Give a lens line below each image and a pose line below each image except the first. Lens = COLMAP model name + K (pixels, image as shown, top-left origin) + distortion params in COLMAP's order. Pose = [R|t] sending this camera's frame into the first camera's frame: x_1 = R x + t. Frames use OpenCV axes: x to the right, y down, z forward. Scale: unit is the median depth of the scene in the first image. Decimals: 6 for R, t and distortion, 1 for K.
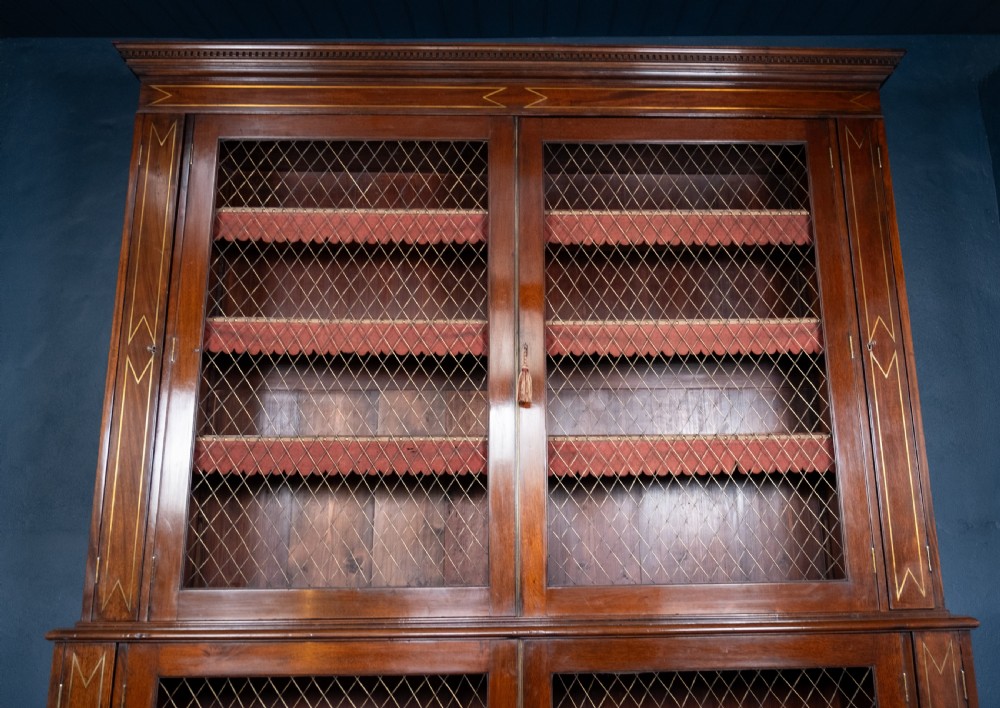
lens RADIAL K [[828.0, 0, 532.0], [0, 828.0, 346.4], [0, 0, 1]] dist [-0.010733, -0.006493]
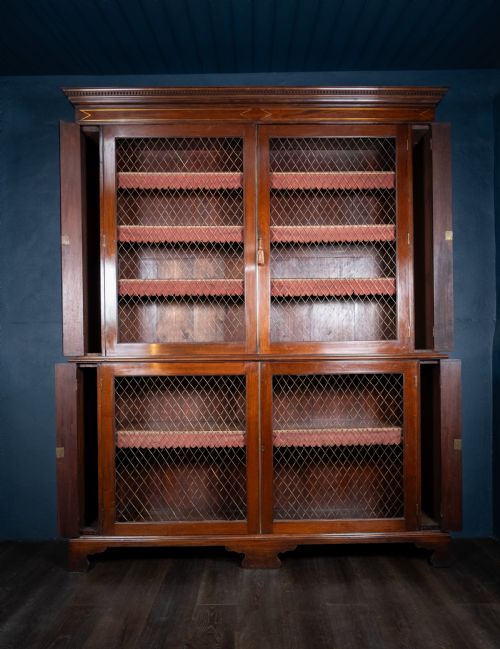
lens RADIAL K [[467.8, 0, 248.0], [0, 467.8, 348.4], [0, 0, 1]] dist [-0.017730, 0.005664]
pose [[0.999815, 0.000932, -0.019238, -0.017512], [0.003839, 0.969142, 0.246471, -0.022130], [0.018874, -0.246500, 0.968959, -0.280694]]
